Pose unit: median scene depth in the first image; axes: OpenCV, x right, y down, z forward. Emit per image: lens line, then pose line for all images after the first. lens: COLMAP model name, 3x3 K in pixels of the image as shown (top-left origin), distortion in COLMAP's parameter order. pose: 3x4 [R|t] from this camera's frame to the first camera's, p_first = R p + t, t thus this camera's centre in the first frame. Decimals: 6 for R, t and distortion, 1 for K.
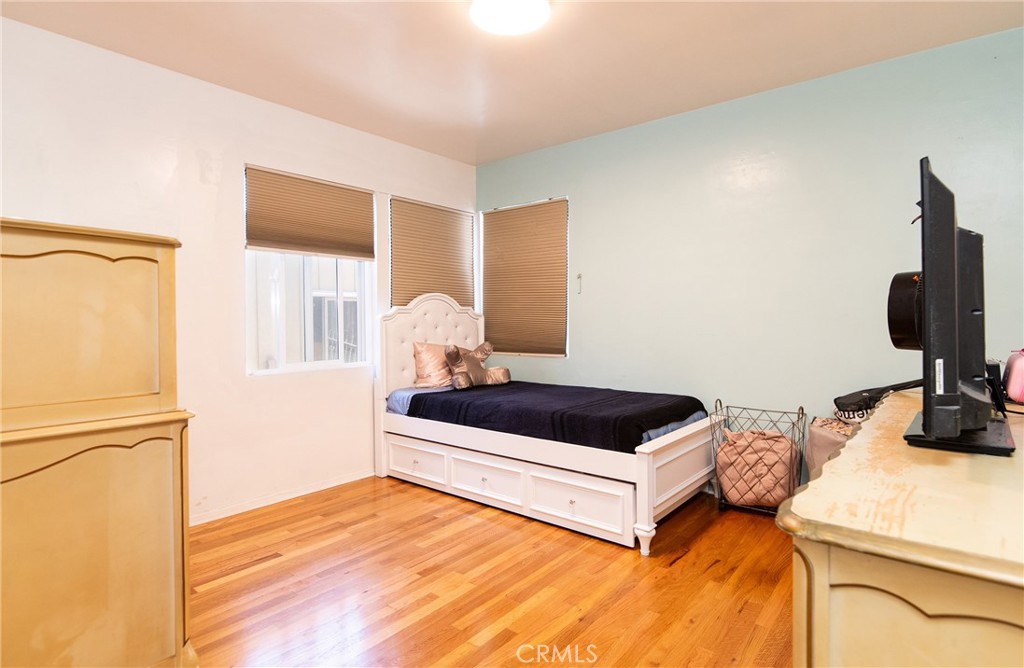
lens RADIAL K [[525.9, 0, 512.0], [0, 525.9, 334.0], [0, 0, 1]] dist [-0.043725, -0.000028]
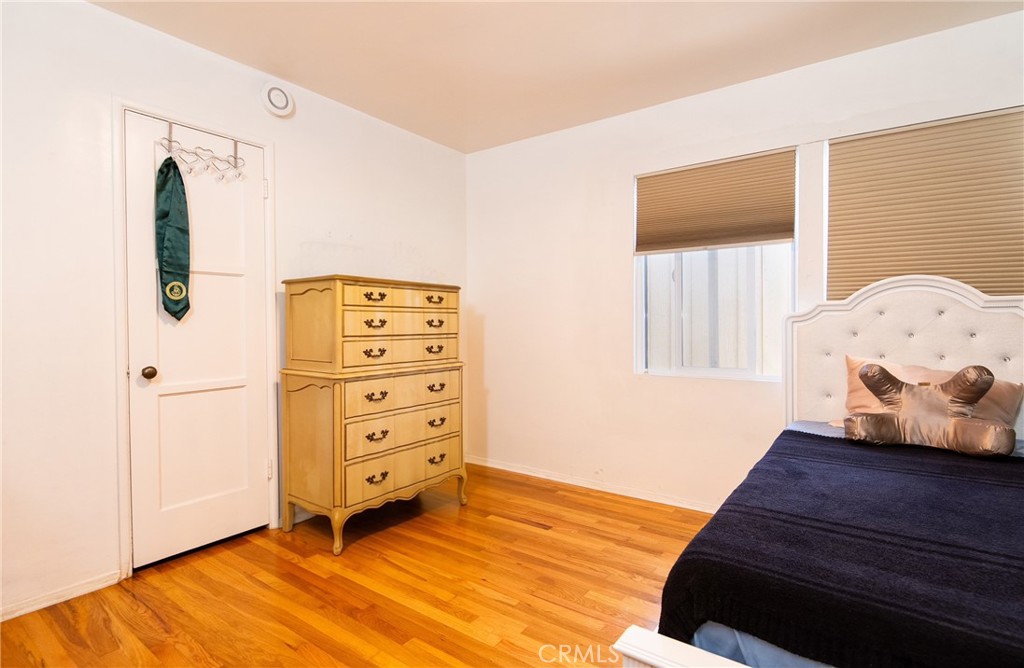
lens RADIAL K [[490.4, 0, 513.7], [0, 490.4, 326.3], [0, 0, 1]] dist [0.001567, -0.009689]
pose [[0.055589, 0.020278, -0.998248, 0.497804], [-0.020187, 0.999612, 0.019181, -0.030341], [0.998250, 0.019085, 0.055977, 0.692114]]
